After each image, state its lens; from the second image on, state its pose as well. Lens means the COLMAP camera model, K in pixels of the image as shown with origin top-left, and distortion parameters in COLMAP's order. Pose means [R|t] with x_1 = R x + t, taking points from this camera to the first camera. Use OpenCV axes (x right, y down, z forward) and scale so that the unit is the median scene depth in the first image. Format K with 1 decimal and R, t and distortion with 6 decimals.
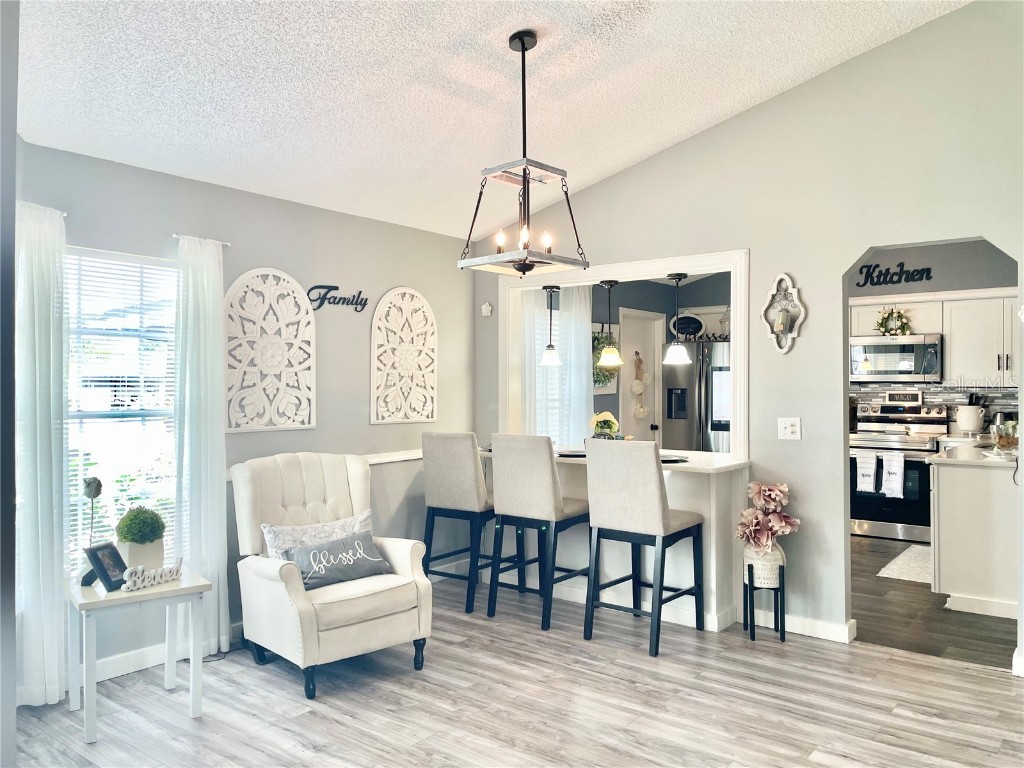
lens RADIAL K [[774.1, 0, 514.6], [0, 774.1, 375.1], [0, 0, 1]] dist [0.090596, -0.124777]
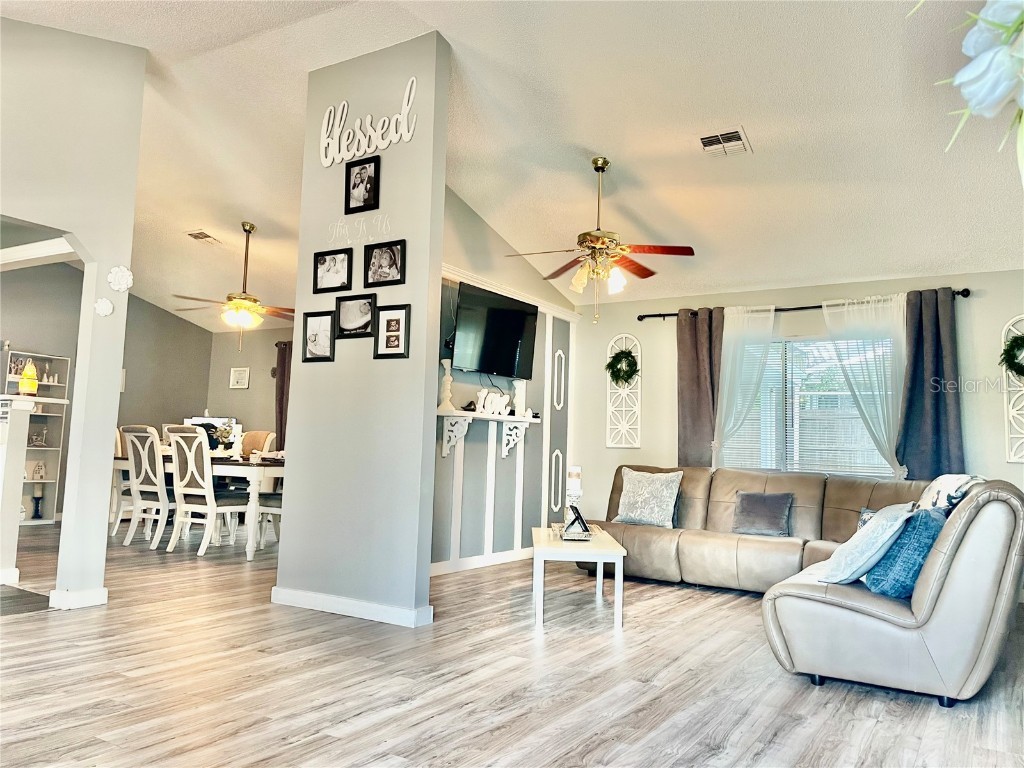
lens RADIAL K [[774.1, 0, 514.6], [0, 774.1, 375.1], [0, 0, 1]] dist [0.090596, -0.124777]
pose [[-0.103497, 0.091463, 0.990416, -0.534553], [-0.043268, 0.994406, -0.096353, 0.099383], [-0.993688, -0.052826, -0.098961, 0.395347]]
